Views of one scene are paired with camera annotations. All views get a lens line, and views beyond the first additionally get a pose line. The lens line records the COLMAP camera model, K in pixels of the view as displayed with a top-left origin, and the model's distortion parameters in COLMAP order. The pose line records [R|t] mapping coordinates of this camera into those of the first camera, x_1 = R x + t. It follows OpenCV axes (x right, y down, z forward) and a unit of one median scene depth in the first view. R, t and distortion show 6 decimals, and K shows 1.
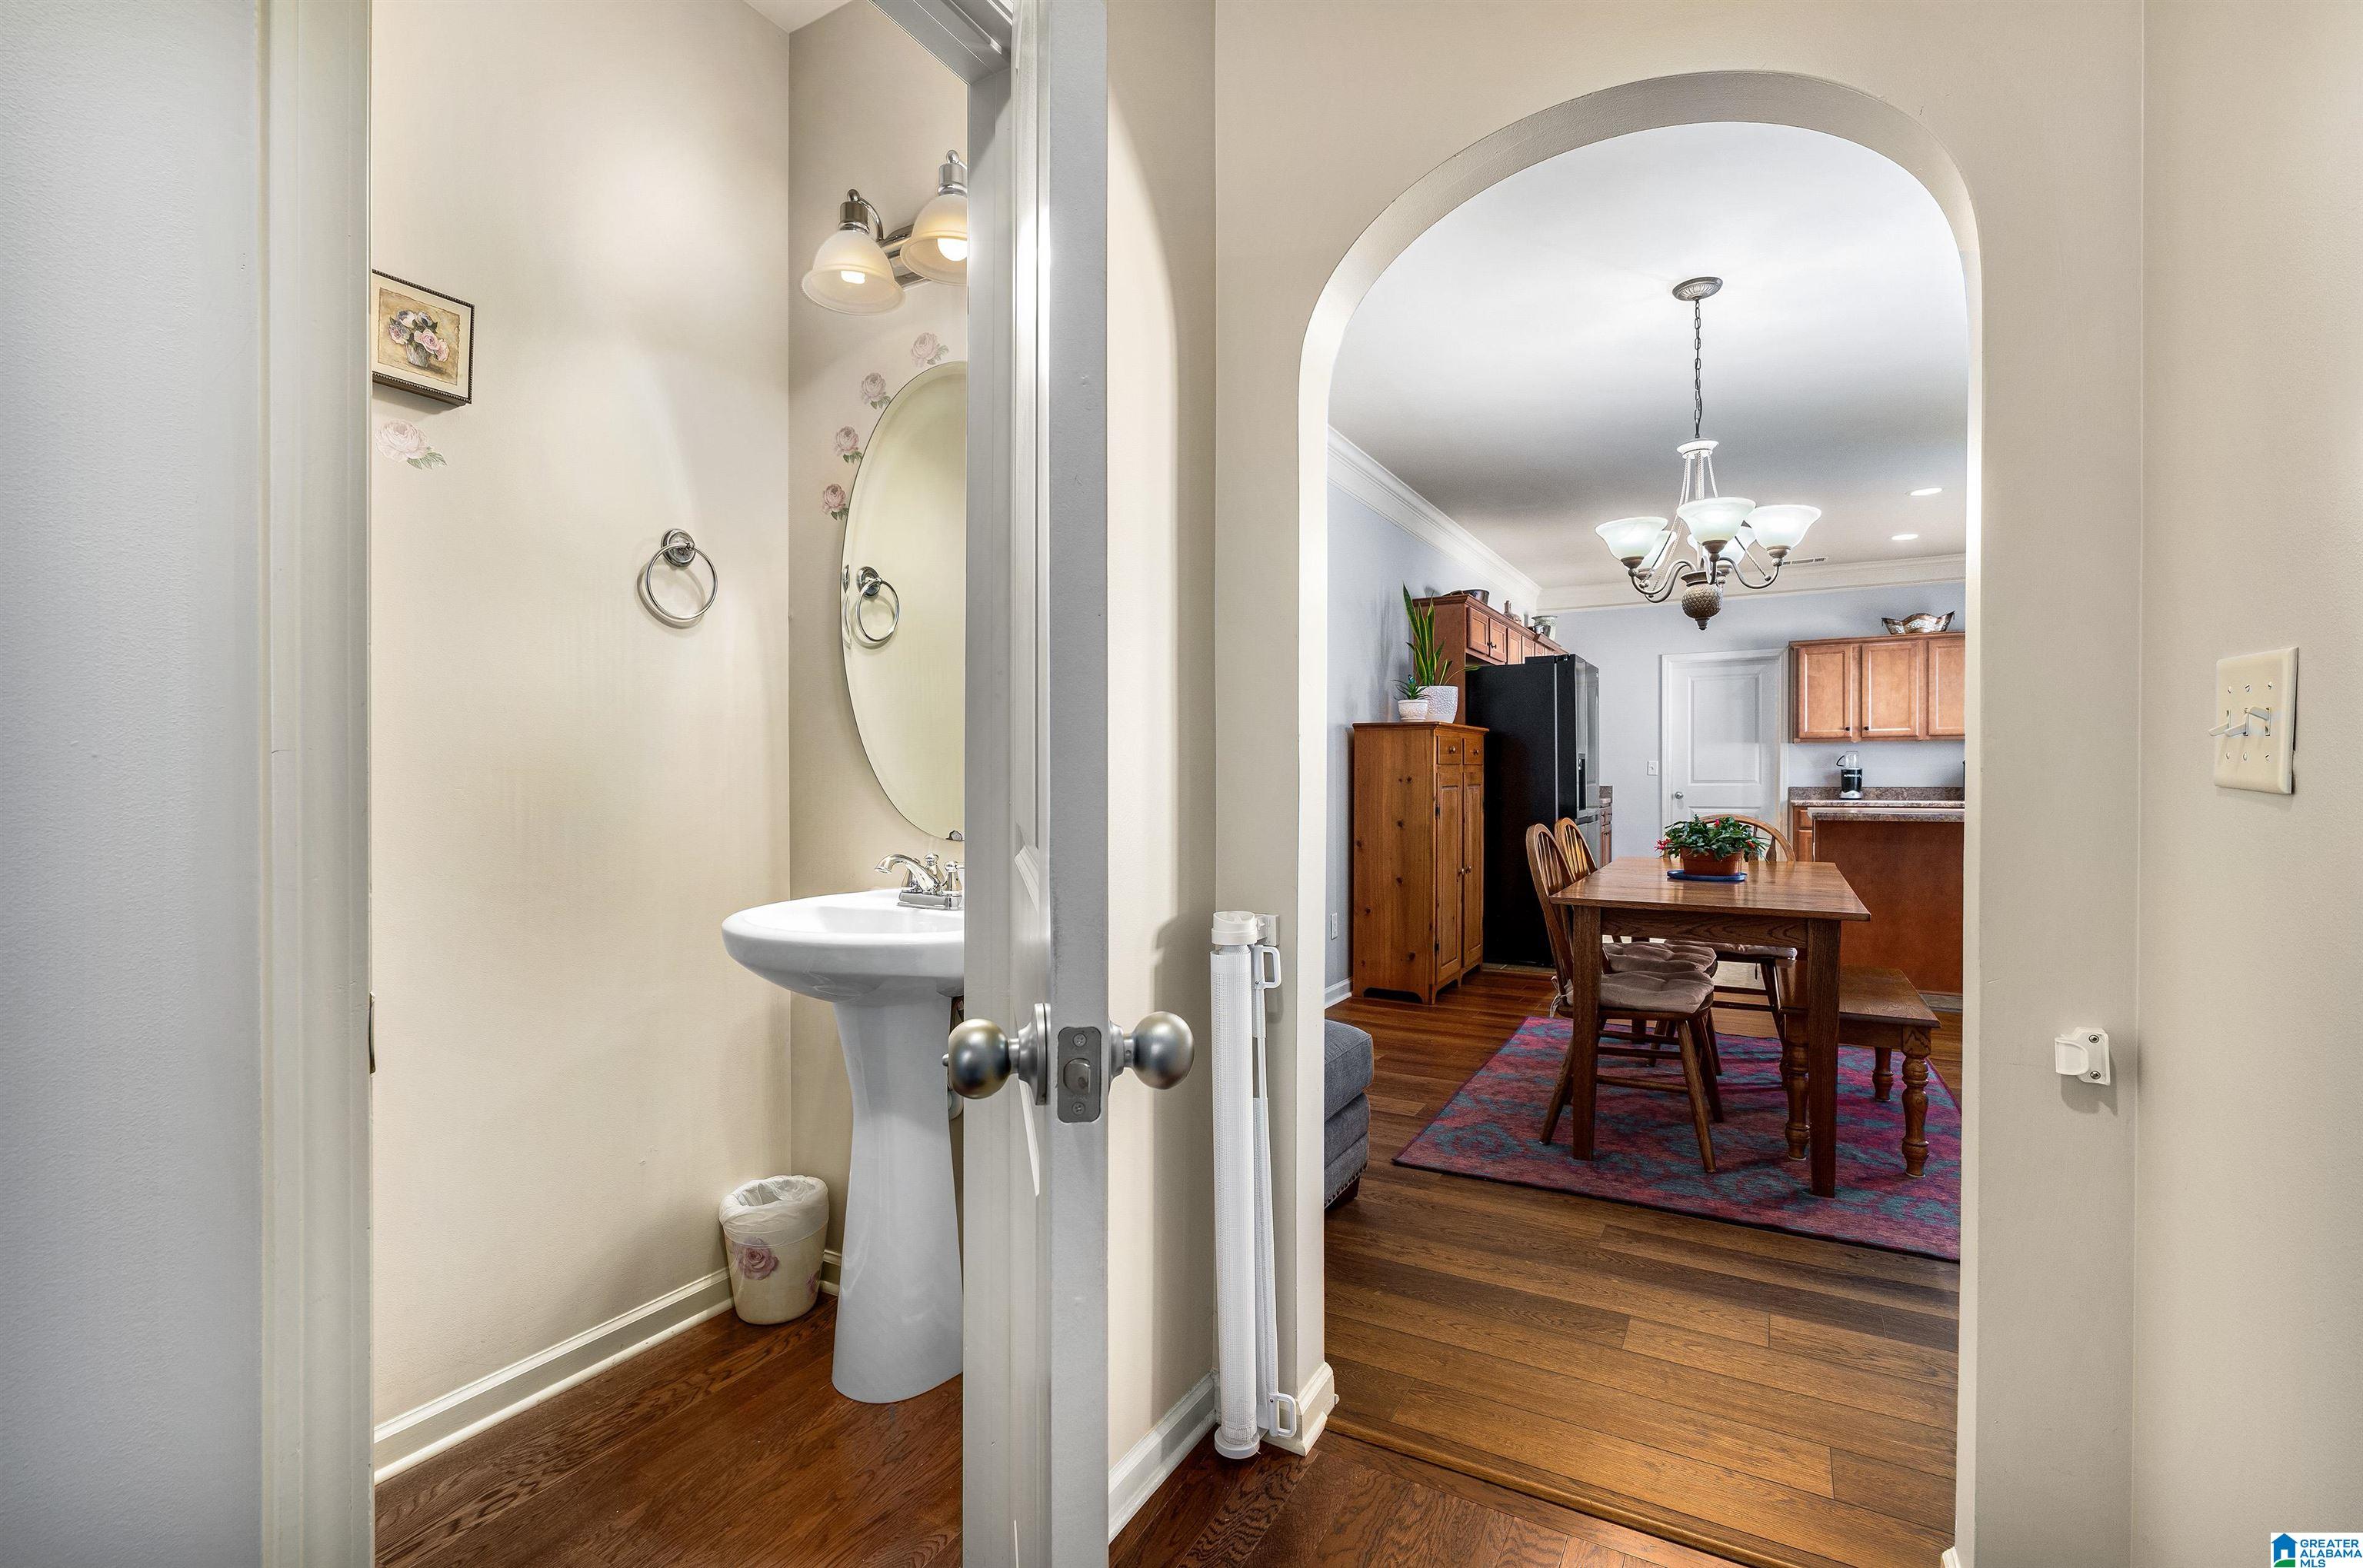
lens RADIAL K [[1078.9, 0, 1188.7], [0, 1078.9, 792.1], [0, 0, 1]] dist [-0.002867, -0.000219]
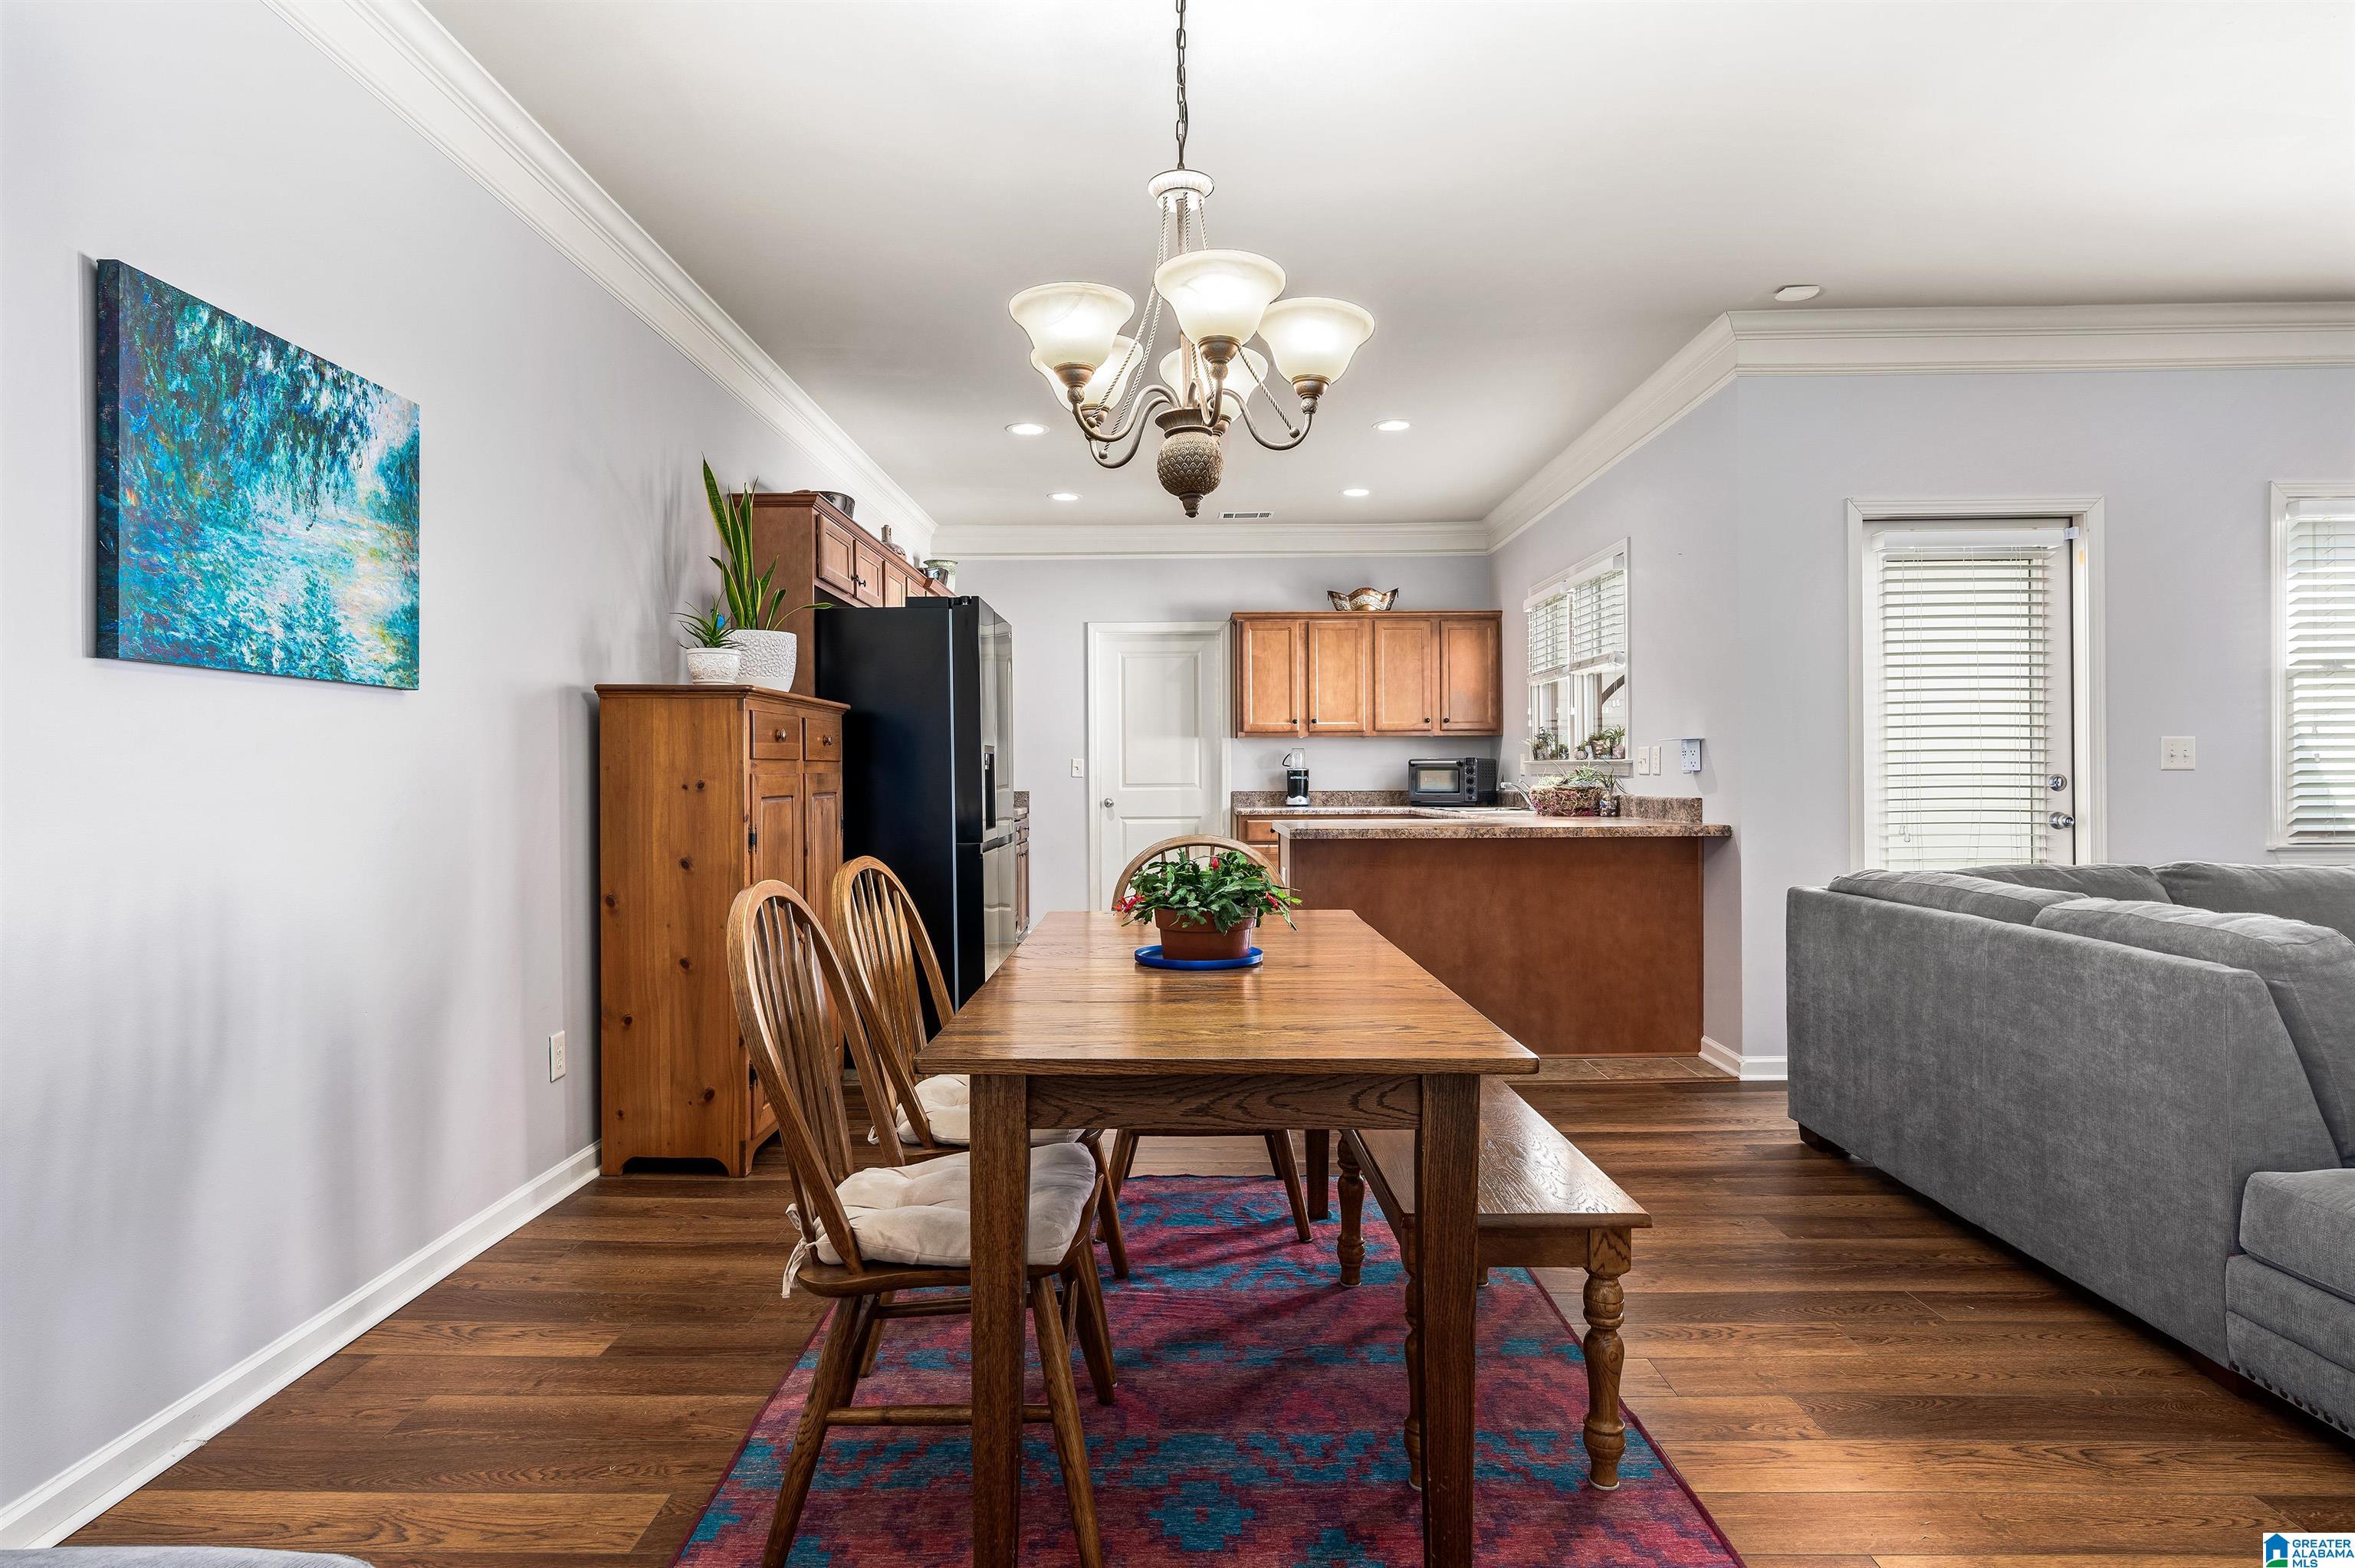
lens RADIAL K [[1252.4, 0, 1176.5], [0, 1252.4, 787.5], [0, 0, 1]] dist [-0.005186, 0.010534]
pose [[0.879934, -0.004744, 0.475072, 0.087476], [0.008350, 0.999950, -0.005480, -0.003954], [-0.475022, 0.008789, 0.879930, 0.234995]]
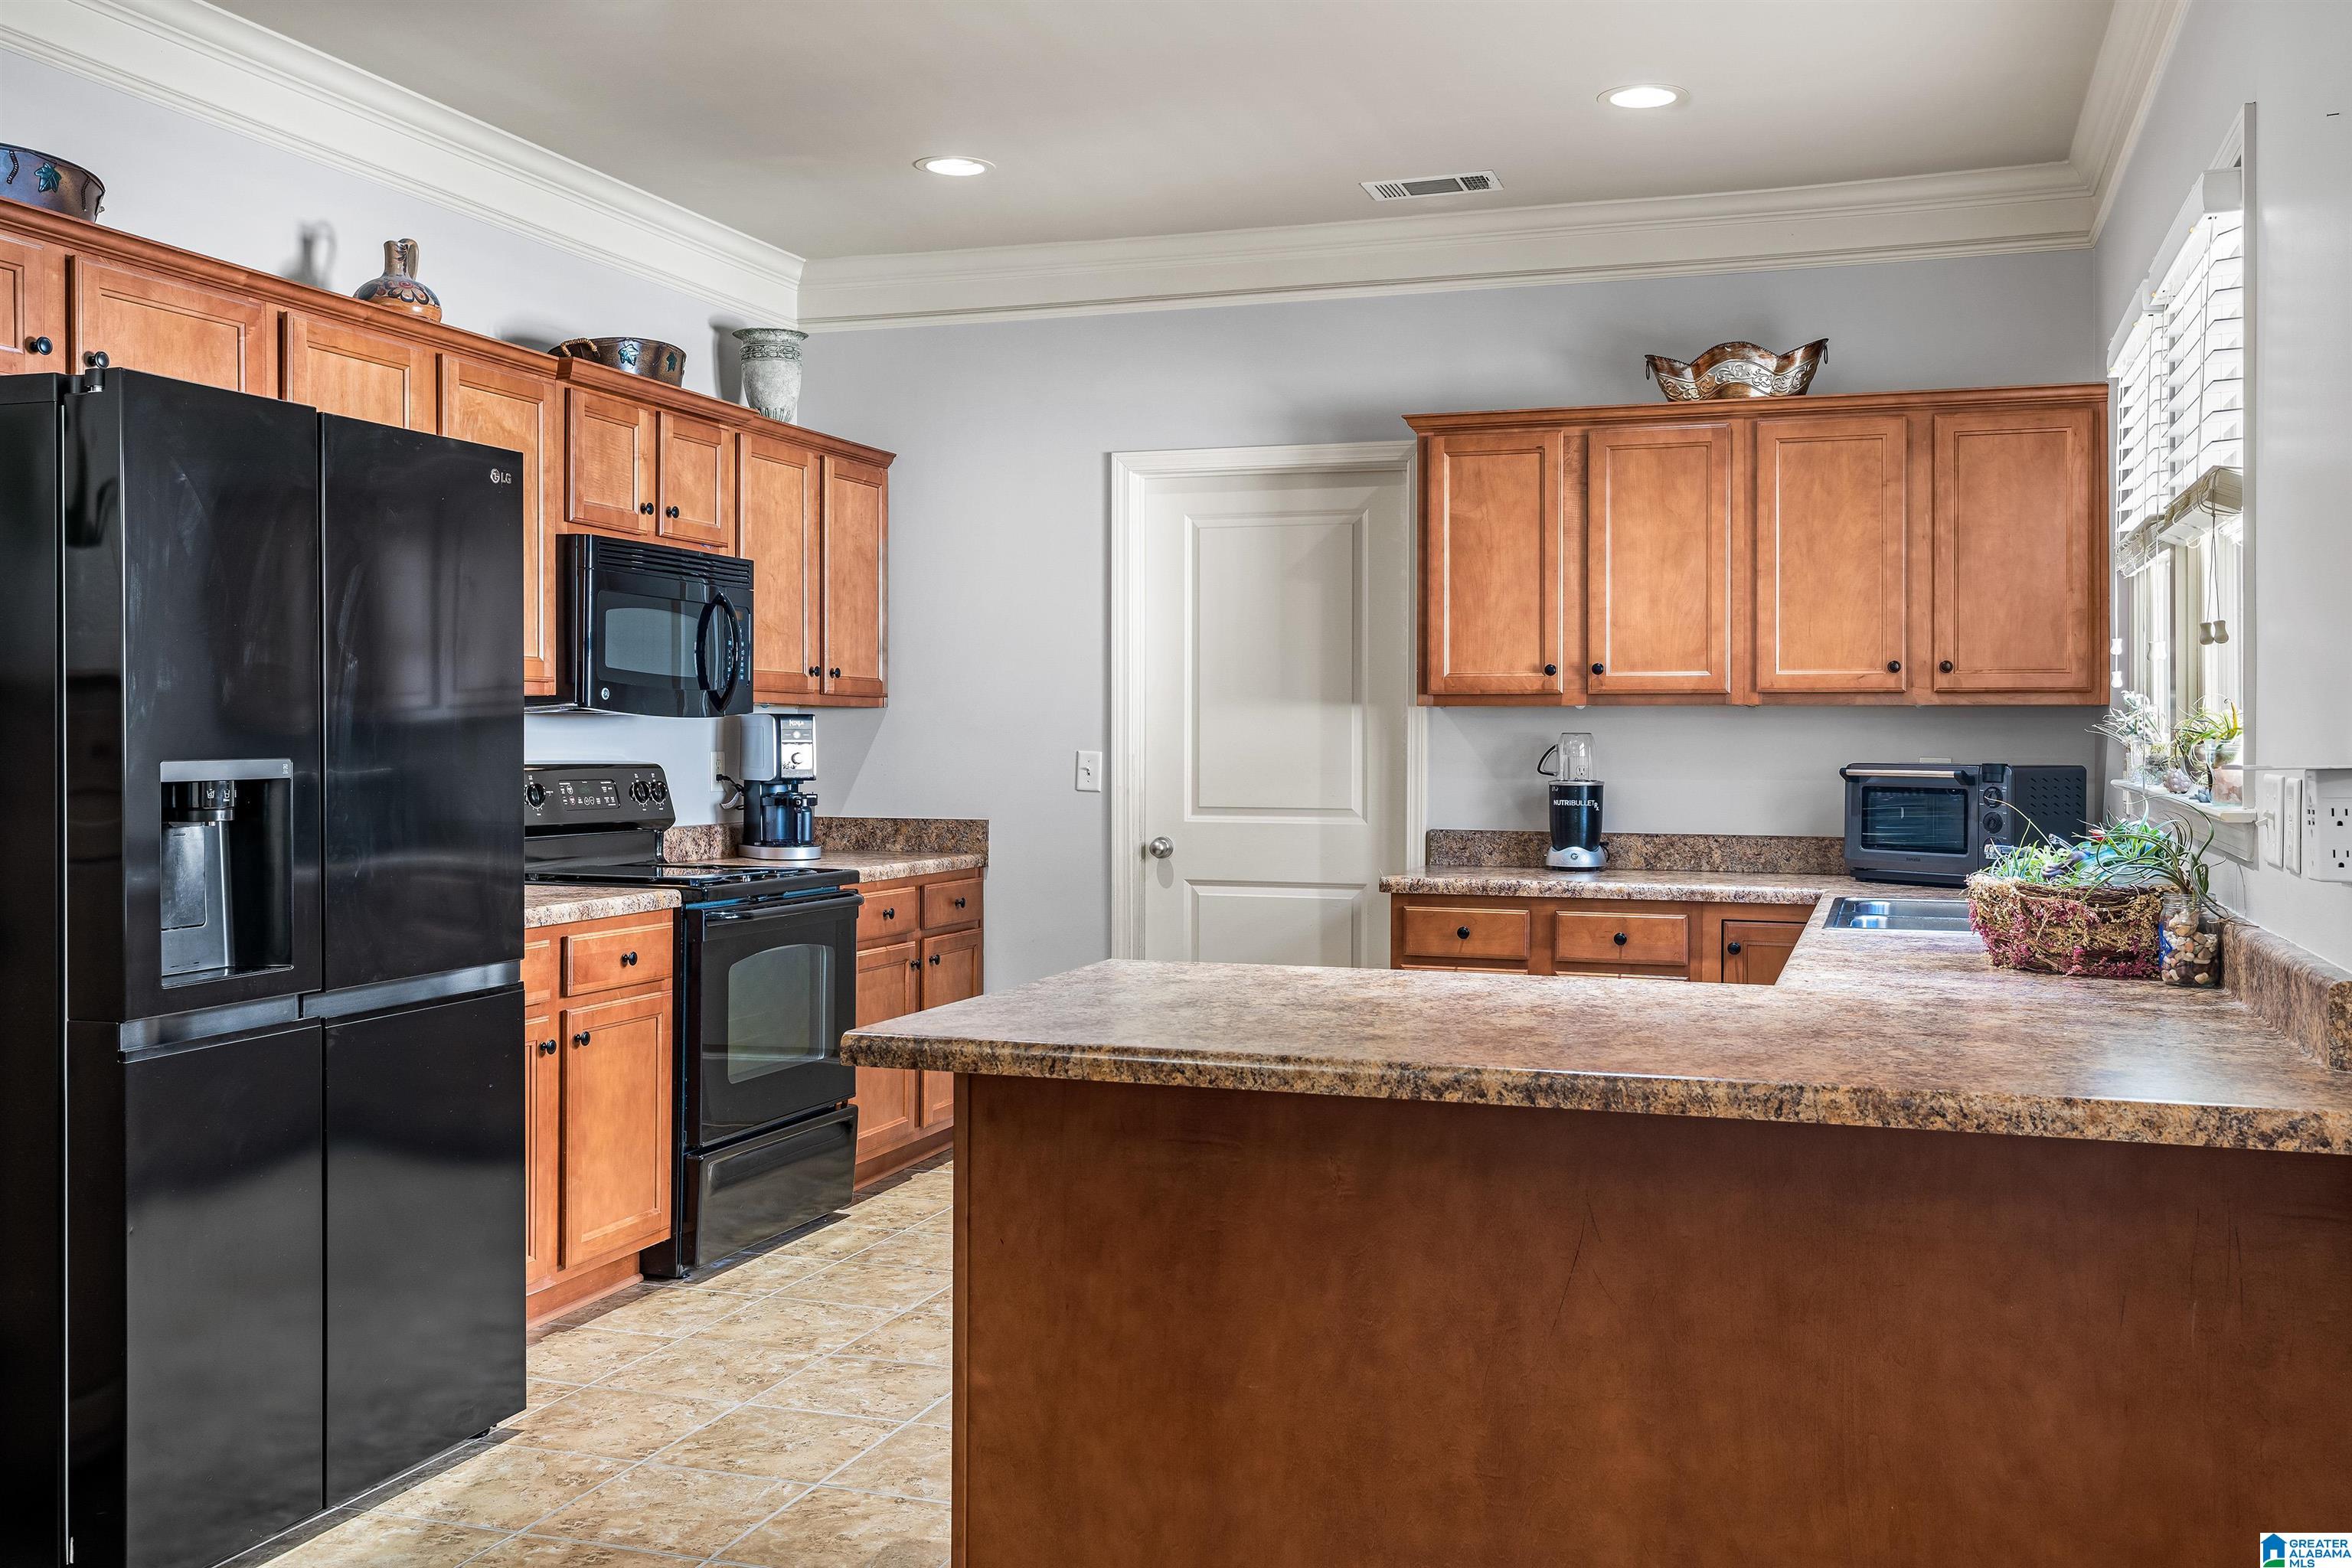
lens RADIAL K [[2062.9, 0, 1166.3], [0, 2062.9, 732.3], [0, 0, 1]] dist [0.013648, 0.011331]
pose [[0.988516, 0.009416, 0.150822, 0.470513], [-0.007254, 0.999863, -0.014884, -0.033623], [-0.150942, 0.013619, 0.988449, 0.436985]]
